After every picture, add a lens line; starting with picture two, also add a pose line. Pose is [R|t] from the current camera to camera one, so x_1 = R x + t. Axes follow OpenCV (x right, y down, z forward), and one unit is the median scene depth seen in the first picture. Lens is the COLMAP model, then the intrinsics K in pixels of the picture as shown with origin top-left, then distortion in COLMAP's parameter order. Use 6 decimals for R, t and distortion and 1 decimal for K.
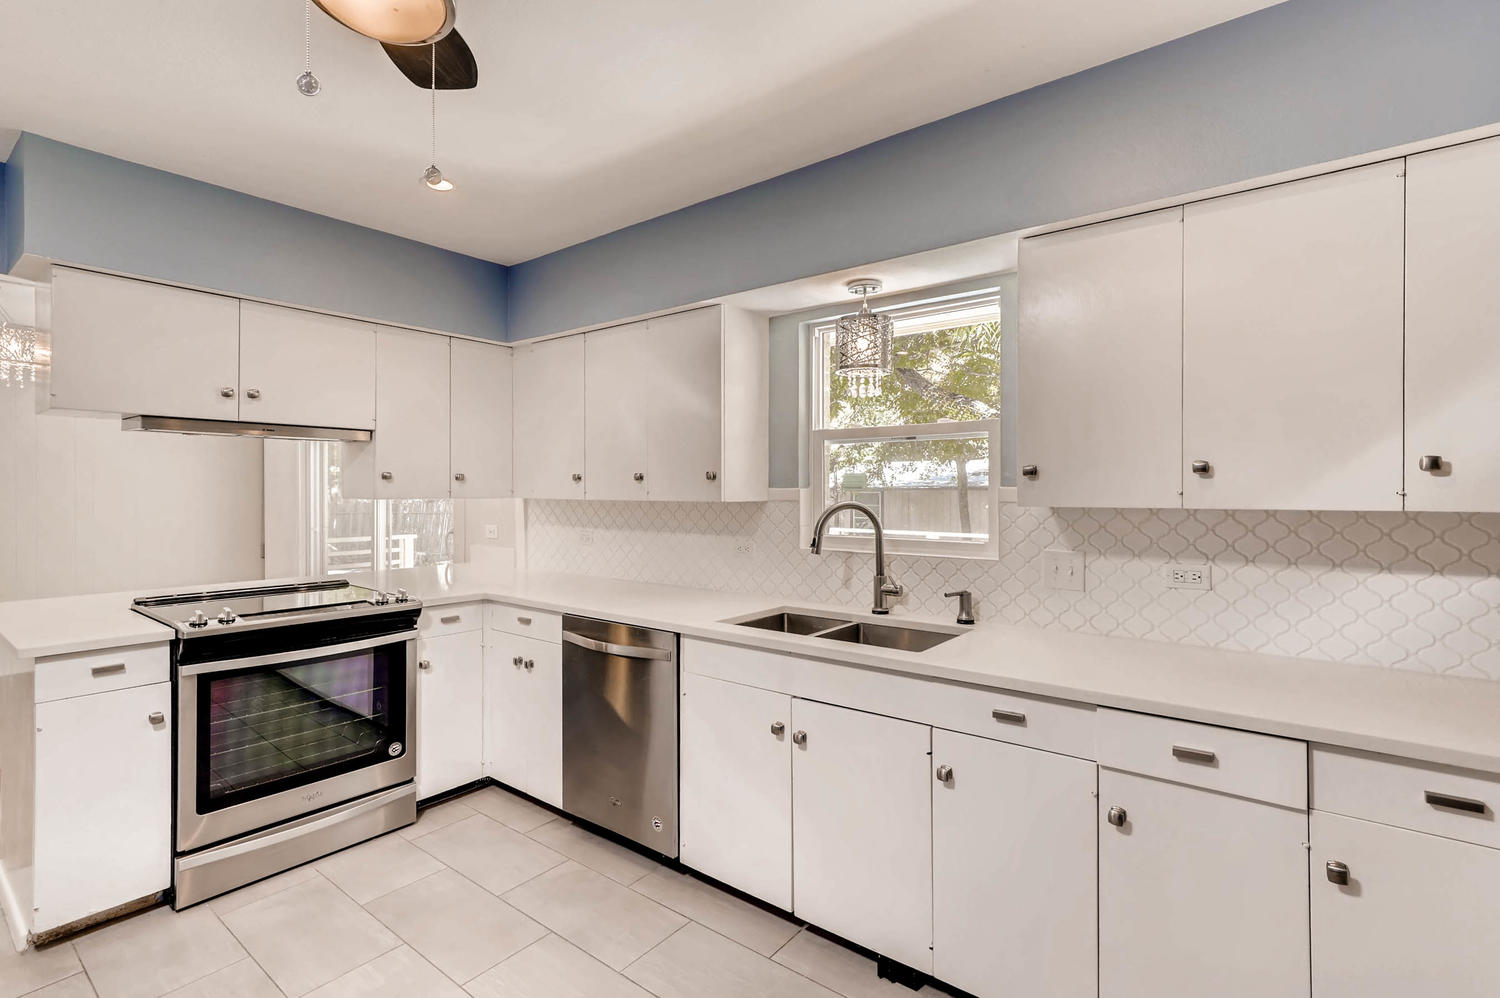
lens RADIAL K [[685.2, 0, 751.1], [0, 685.2, 495.8], [0, 0, 1]] dist [-0.007838, 0.003492]
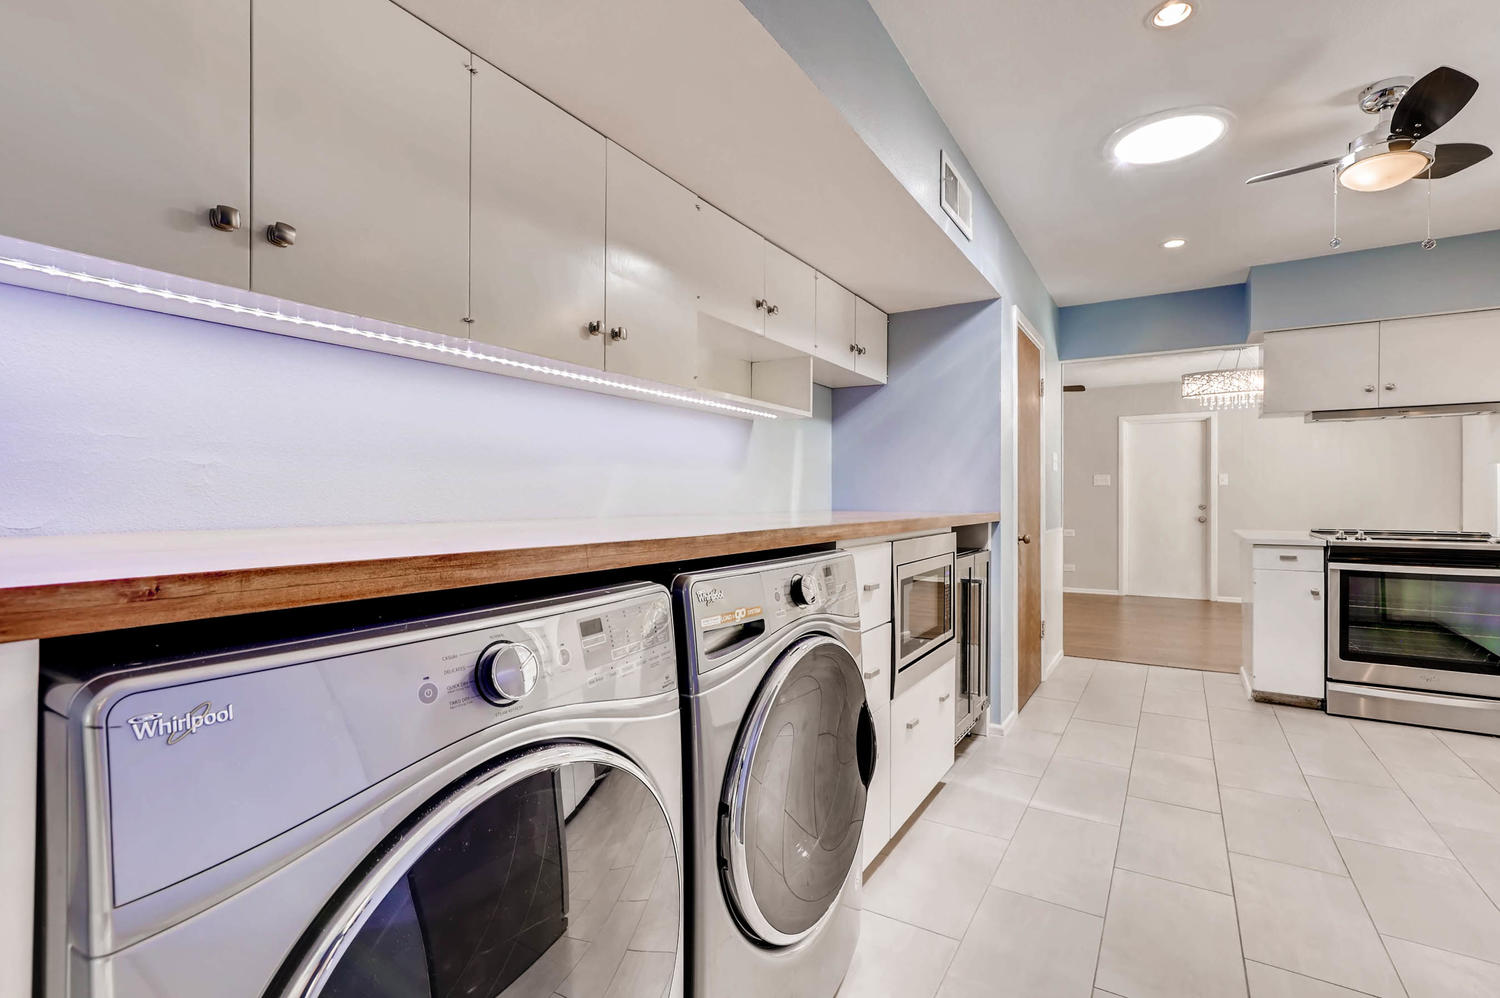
lens RADIAL K [[685.2, 0, 745.6], [0, 685.2, 501.1], [0, 0, 1]] dist [-0.007838, 0.003492]
pose [[0.092456, 0.000656, -0.995717, 0.617330], [-0.000215, 1.000000, 0.000639, 0.096692], [0.995717, 0.000155, 0.092456, -0.504976]]
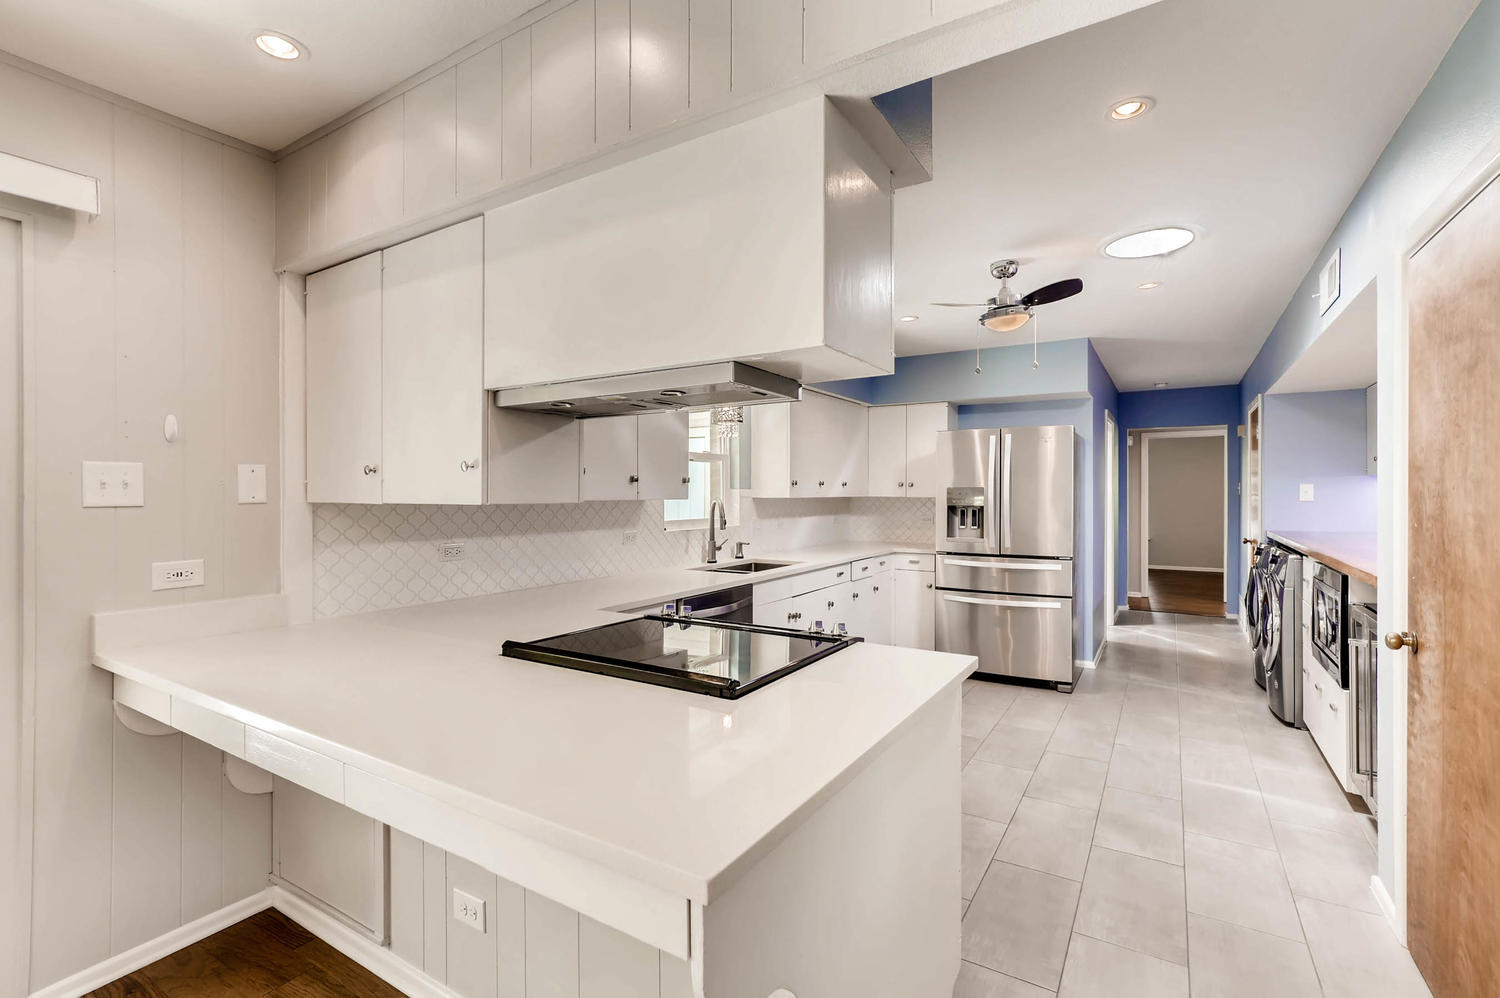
lens RADIAL K [[685.2, 0, 754.3], [0, 685.2, 496.8], [0, 0, 1]] dist [-0.007838, 0.003492]
pose [[-0.104724, -0.012367, 0.994424, -1.590045], [0.001891, 0.999918, 0.012634, -0.014842], [-0.994500, 0.003204, -0.104692, 1.125607]]
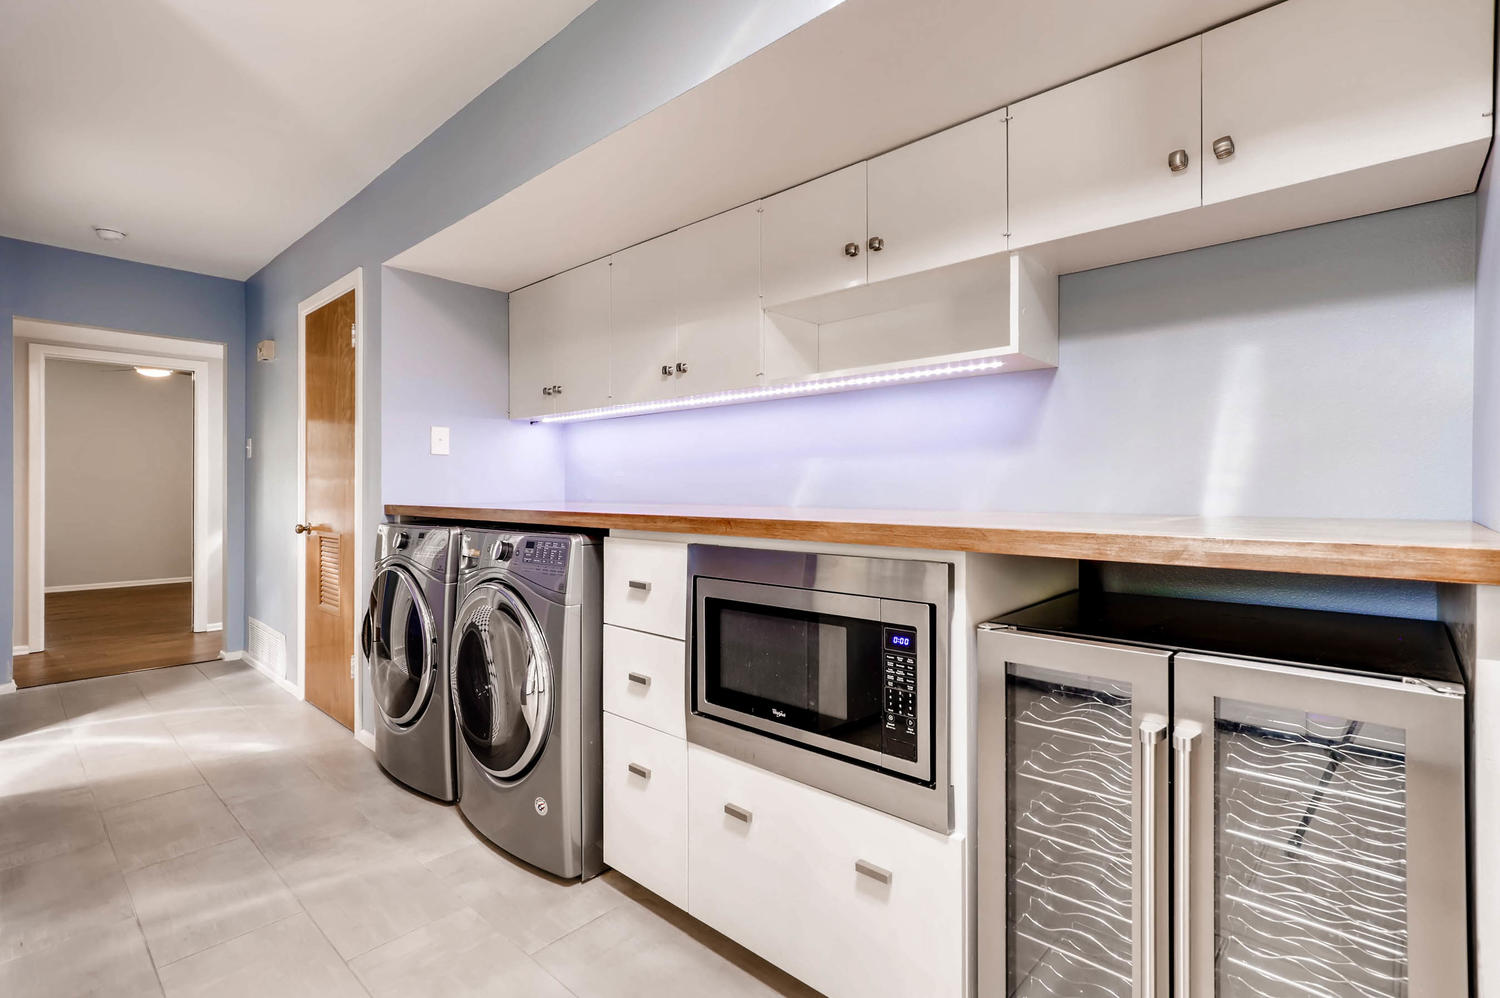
lens RADIAL K [[685.2, 0, 759.3], [0, 685.2, 497.0], [0, 0, 1]] dist [-0.007838, 0.003492]
pose [[-0.997663, -0.009473, 0.067669, -0.369876], [-0.009334, 0.999954, 0.002361, 0.100708], [-0.067688, 0.001723, -0.997705, 0.469013]]
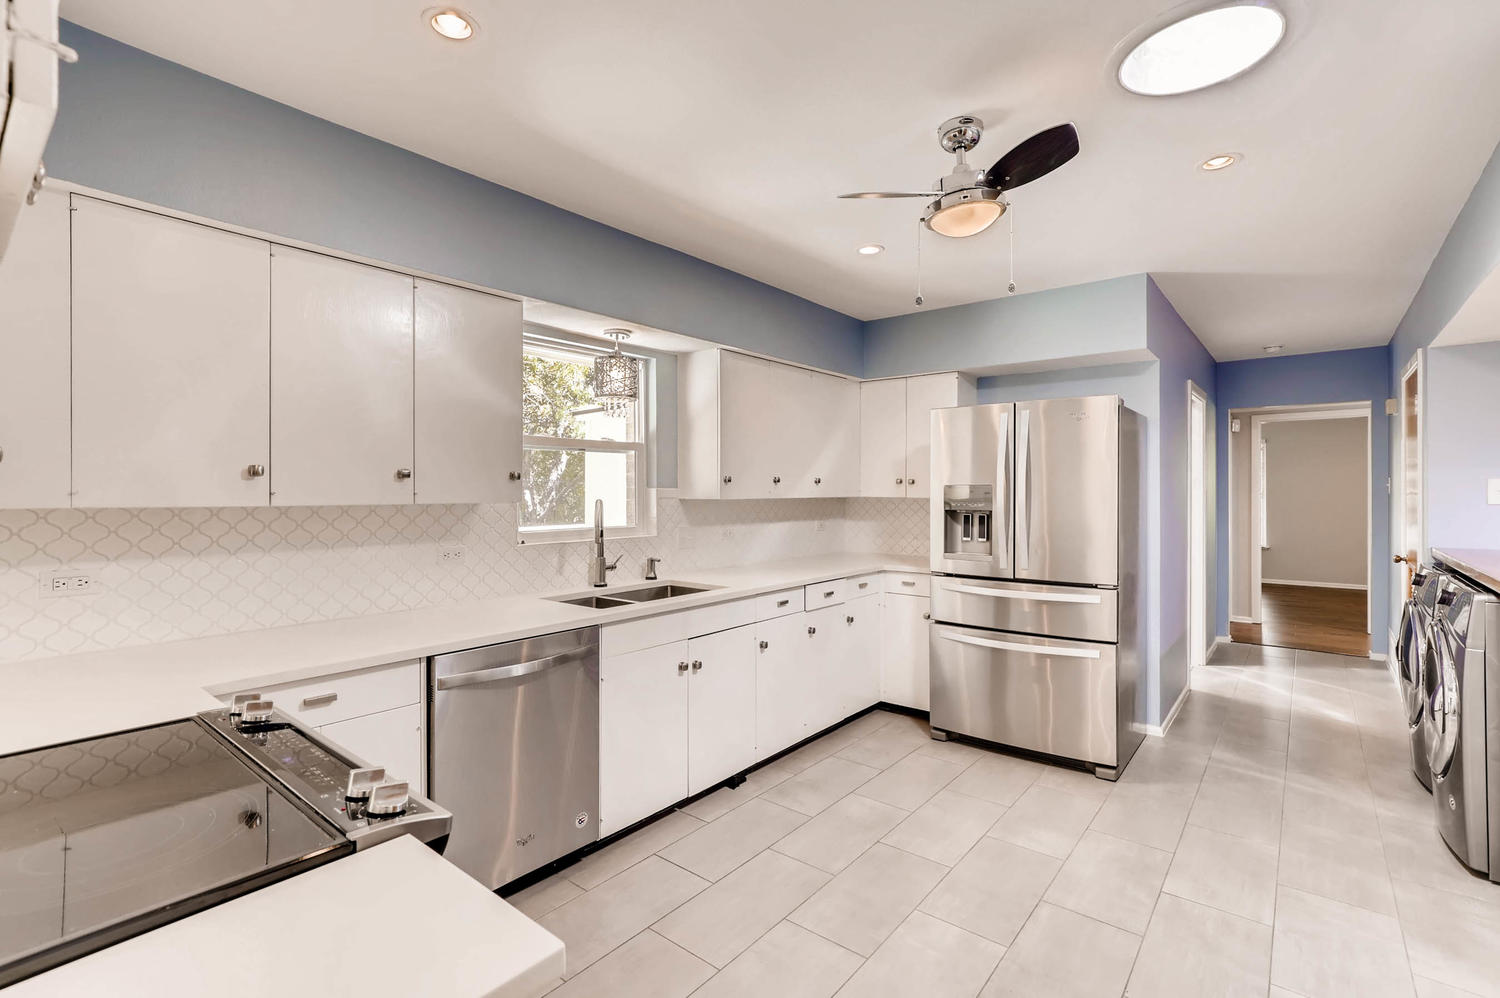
lens RADIAL K [[685.2, 0, 752.8], [0, 685.2, 493.1], [0, 0, 1]] dist [-0.007838, 0.003492]
pose [[0.031323, -0.009626, 0.999463, -1.130963], [0.004453, 0.999945, 0.009491, -0.014171], [-0.999499, 0.004153, 0.031364, 0.707564]]
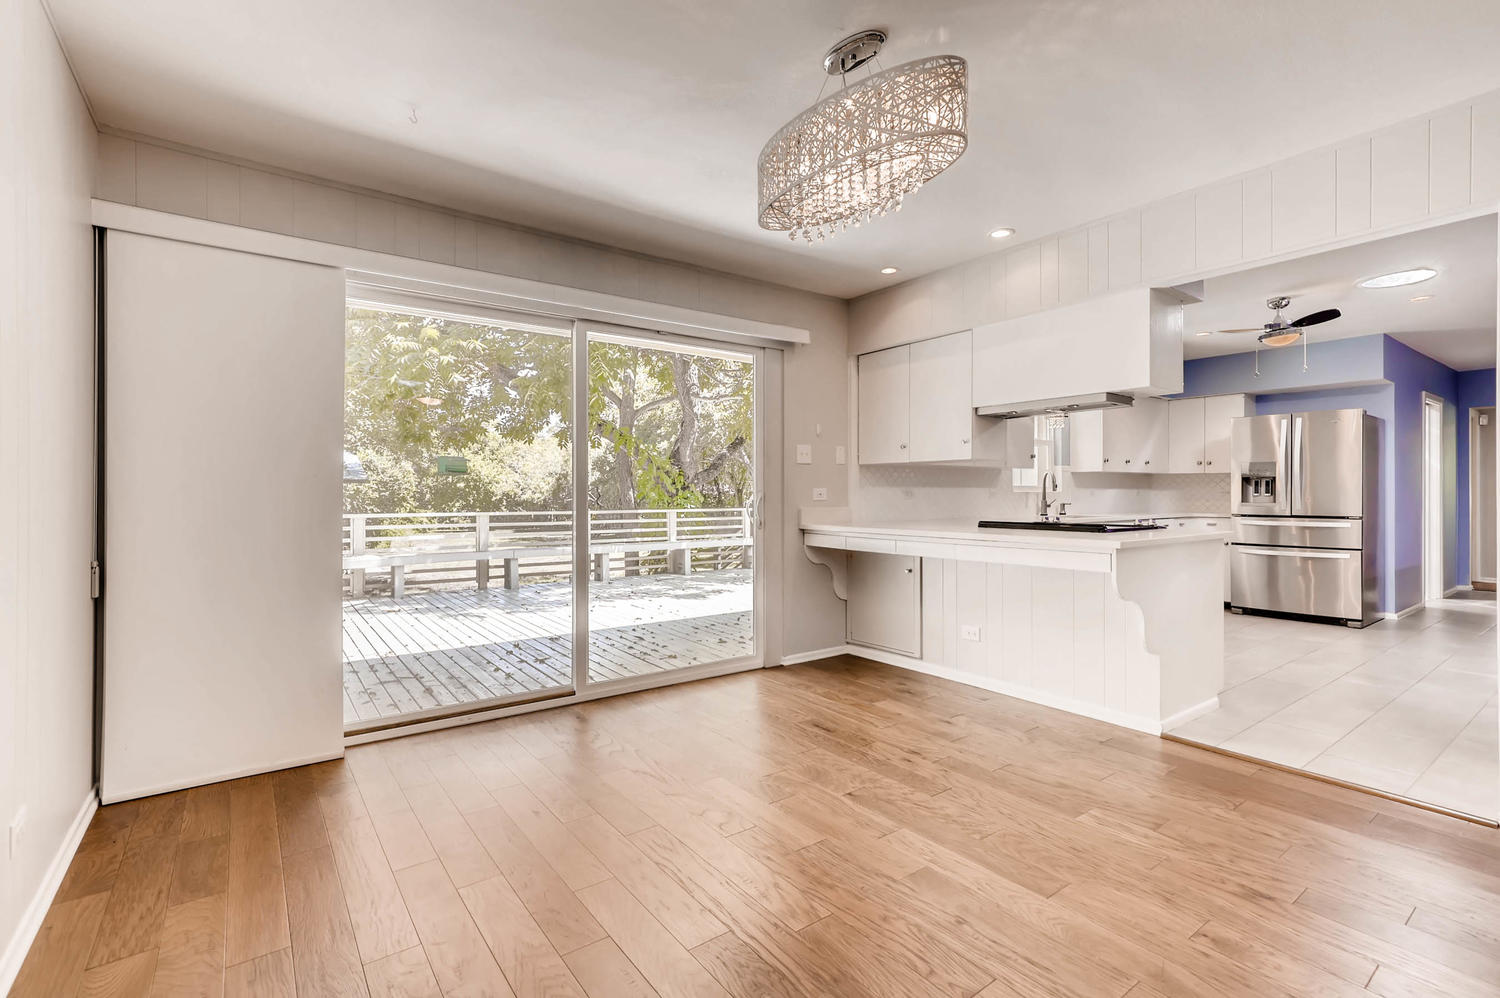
lens RADIAL K [[685.2, 0, 747.7], [0, 685.2, 494.8], [0, 0, 1]] dist [-0.007838, 0.003492]
pose [[0.278812, -0.008453, 0.960308, -2.599103], [0.005079, 0.999960, 0.007327, 0.077405], [-0.960332, 0.002835, 0.278844, 1.403533]]
